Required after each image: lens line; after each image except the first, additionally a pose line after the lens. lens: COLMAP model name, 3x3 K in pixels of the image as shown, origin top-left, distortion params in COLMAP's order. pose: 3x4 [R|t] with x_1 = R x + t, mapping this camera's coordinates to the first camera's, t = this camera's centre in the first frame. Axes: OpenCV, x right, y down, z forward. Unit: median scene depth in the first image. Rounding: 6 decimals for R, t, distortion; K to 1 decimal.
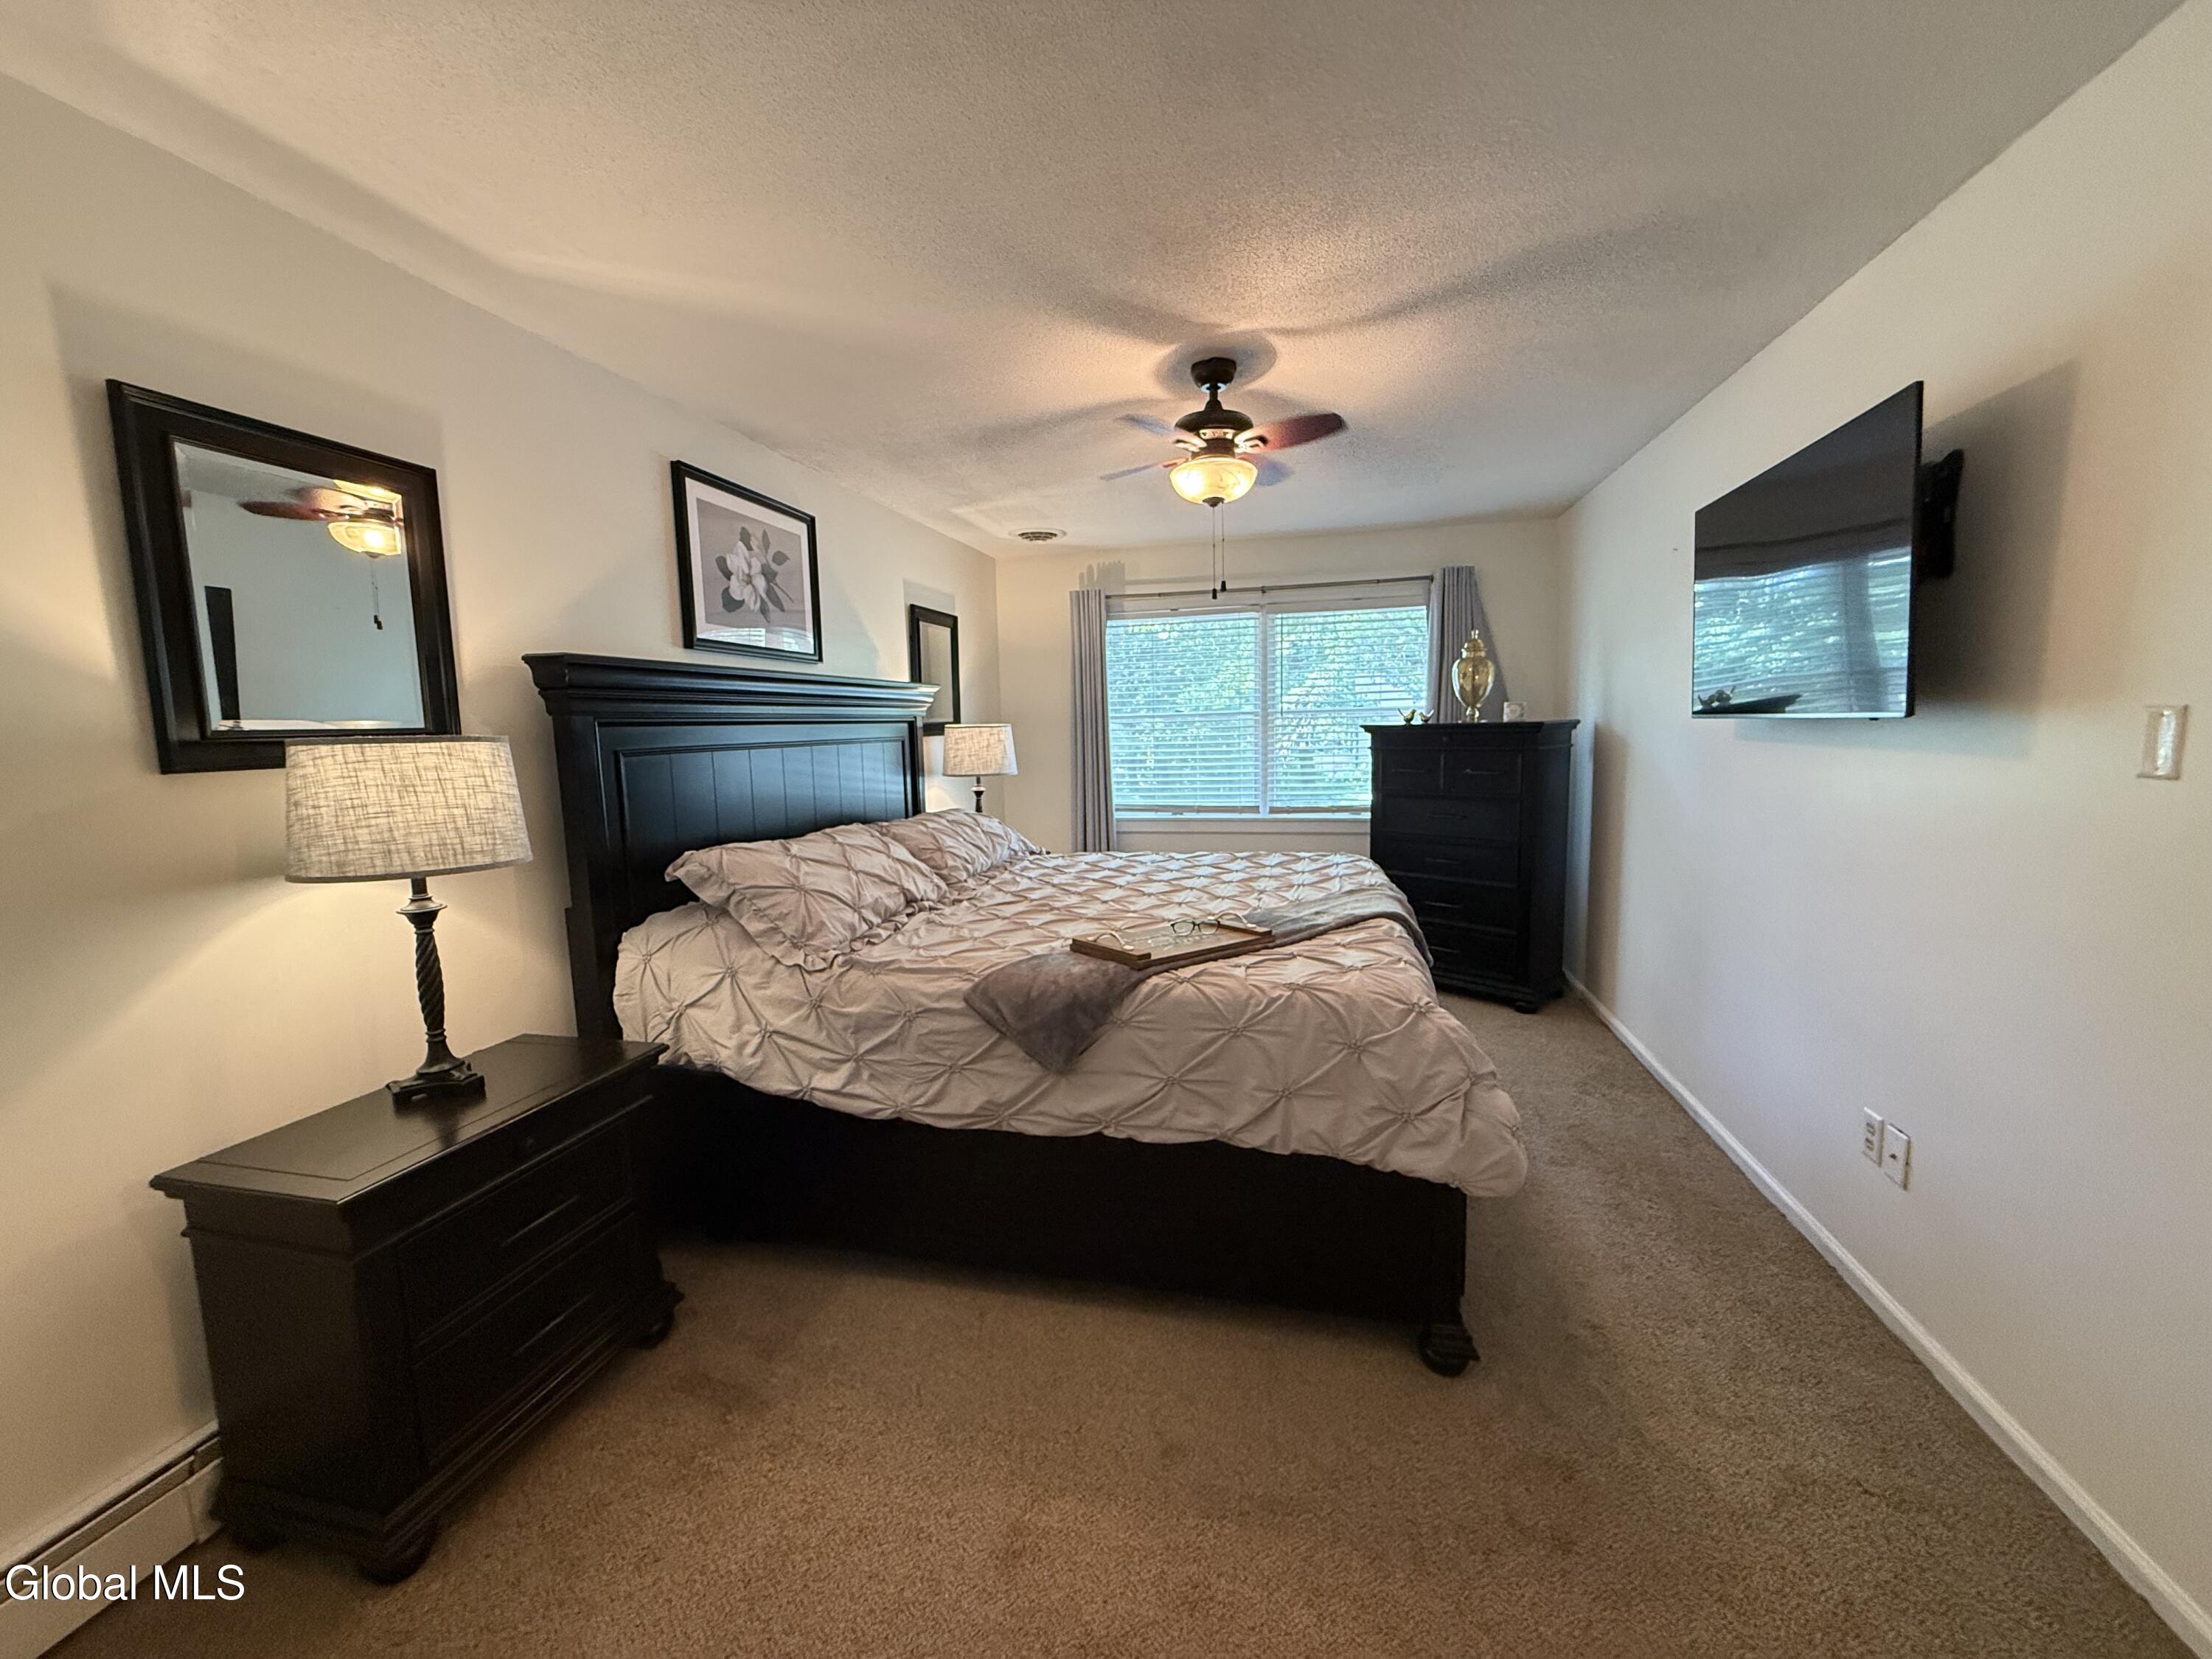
lens RADIAL K [[882.1, 0, 1100.8], [0, 882.1, 832.0], [0, 0, 1]] dist [-0.000125, -0.000307]
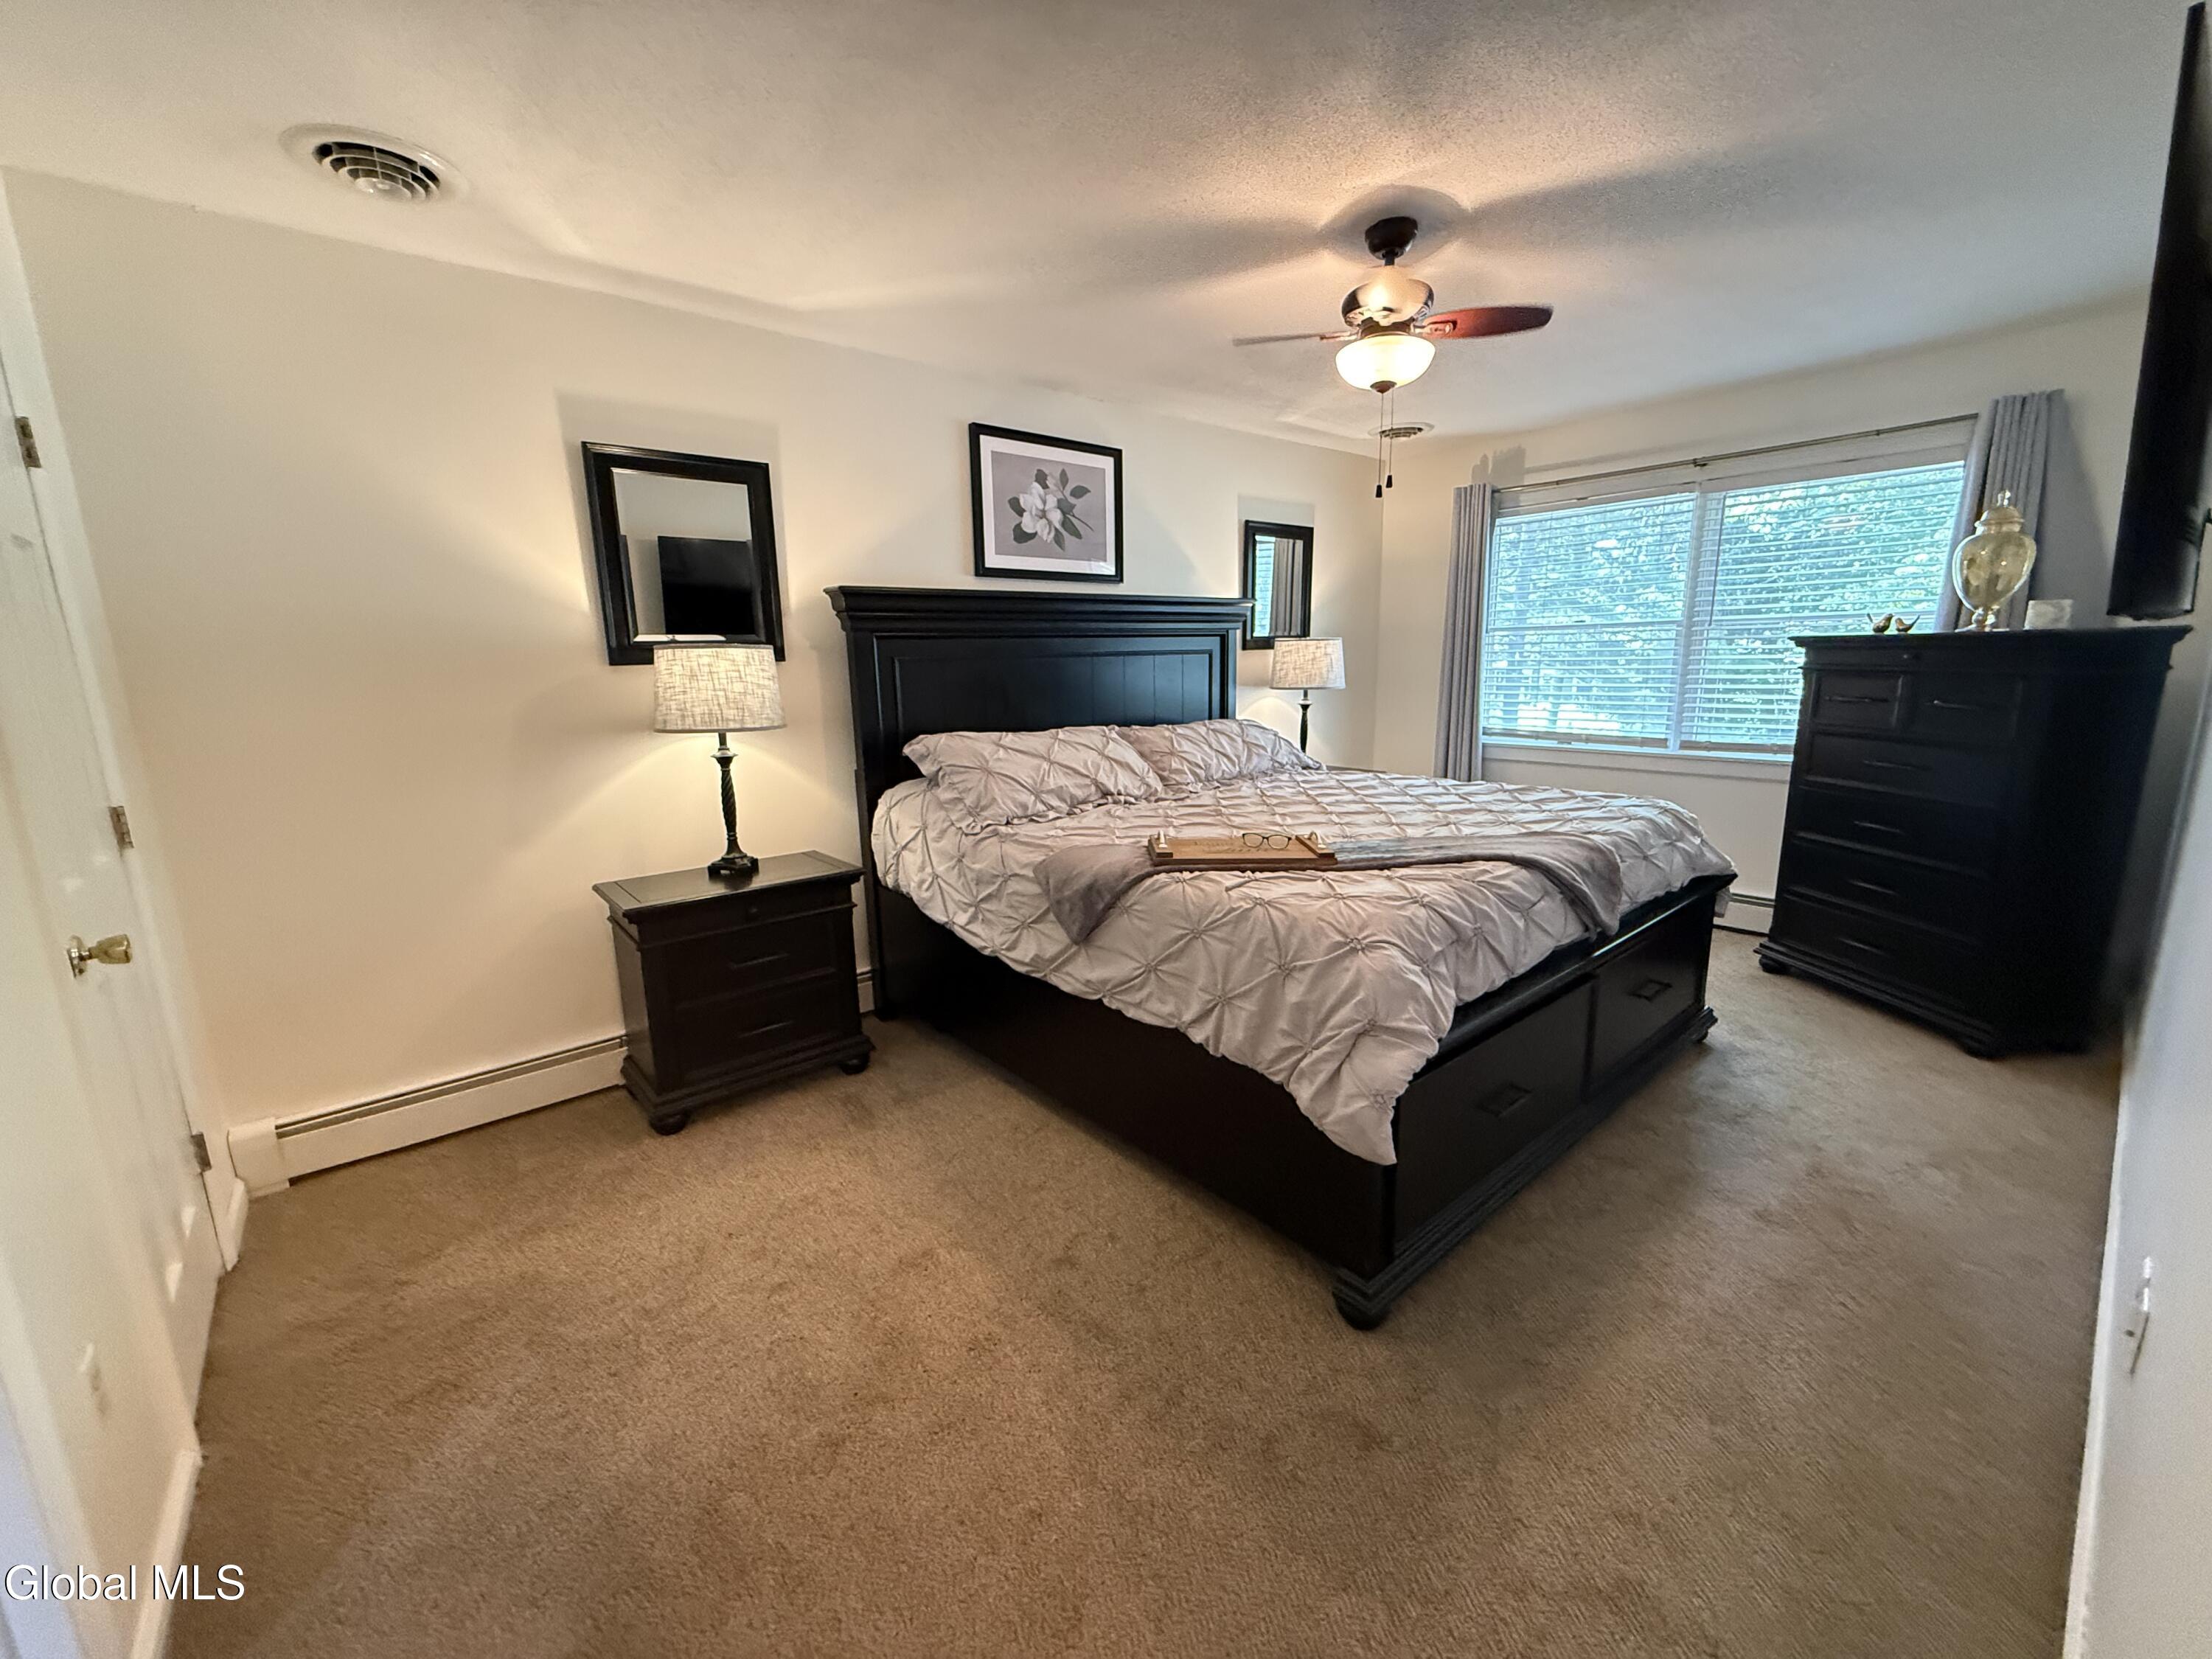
lens RADIAL K [[882.1, 0, 1100.8], [0, 882.1, 832.0], [0, 0, 1]] dist [-0.000125, -0.000307]
pose [[0.809145, 0.122738, -0.574648, 0.481398], [-0.068788, 0.991003, 0.114808, -0.003533], [0.583569, -0.053368, 0.810308, 0.068650]]
